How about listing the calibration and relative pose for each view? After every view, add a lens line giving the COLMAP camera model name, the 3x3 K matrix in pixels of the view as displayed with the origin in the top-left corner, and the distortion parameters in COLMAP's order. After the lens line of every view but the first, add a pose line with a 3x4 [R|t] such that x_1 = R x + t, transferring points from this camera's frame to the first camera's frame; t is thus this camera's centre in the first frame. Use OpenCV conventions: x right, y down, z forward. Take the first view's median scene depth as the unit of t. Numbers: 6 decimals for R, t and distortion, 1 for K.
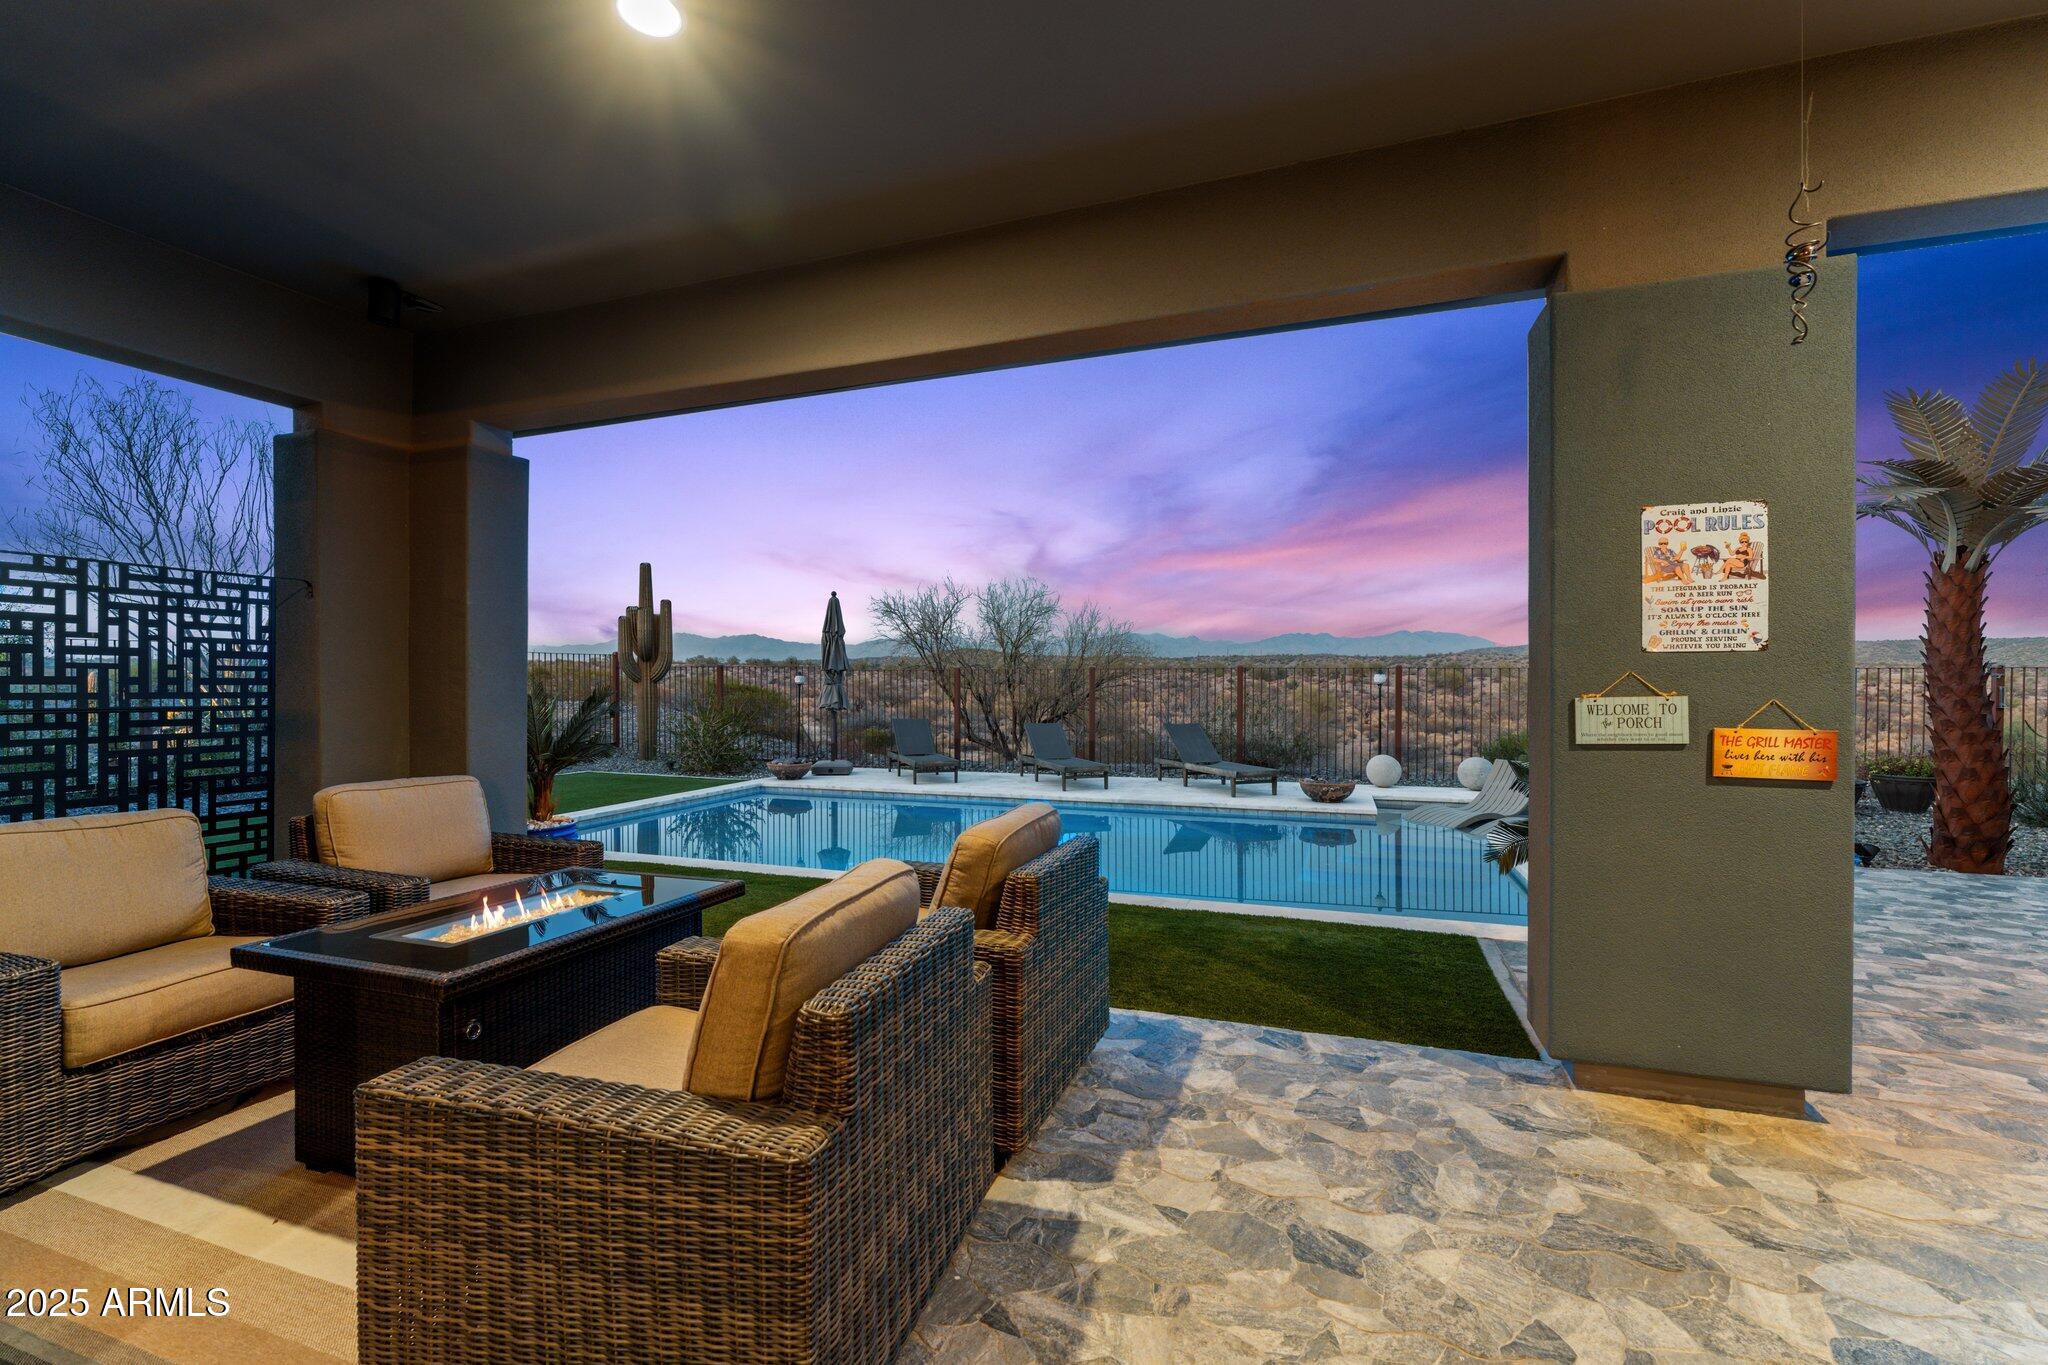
lens RADIAL K [[878.8, 0, 998.1], [0, 878.8, 692.4], [0, 0, 1]] dist [0.003388, -0.000574]
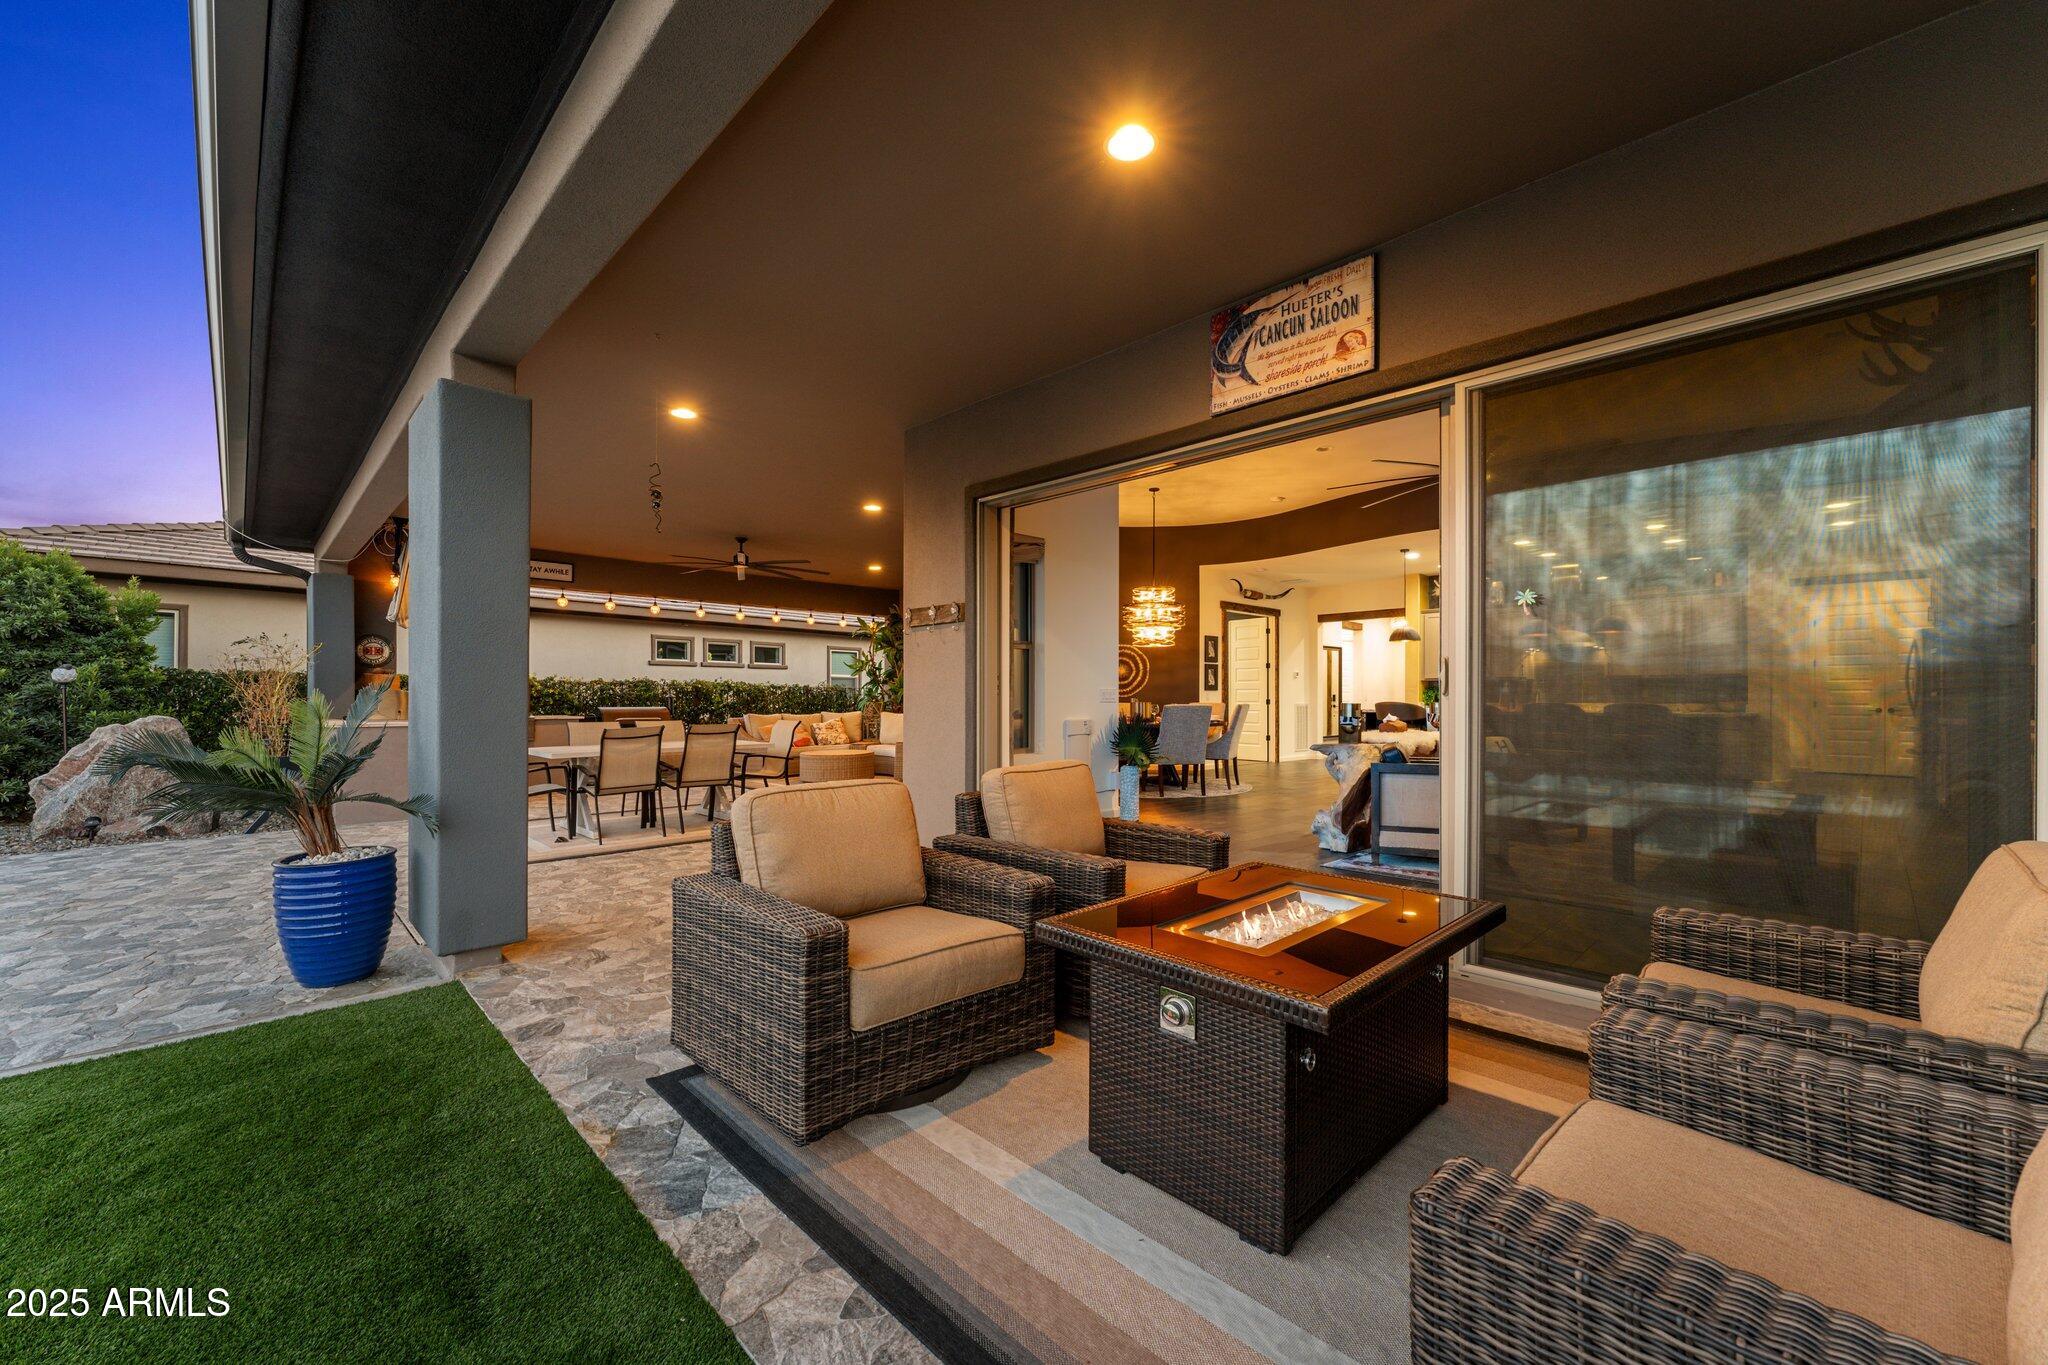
lens RADIAL K [[815.6, 0, 1019.1], [0, 815.6, 691.0], [0, 0, 1]] dist [-0.002074, 0.000847]
pose [[-0.908841, 0.006297, 0.417095, -0.494337], [0.006933, 0.999976, 0.000010, 0.013472], [-0.417085, 0.002901, -0.908863, 1.426660]]
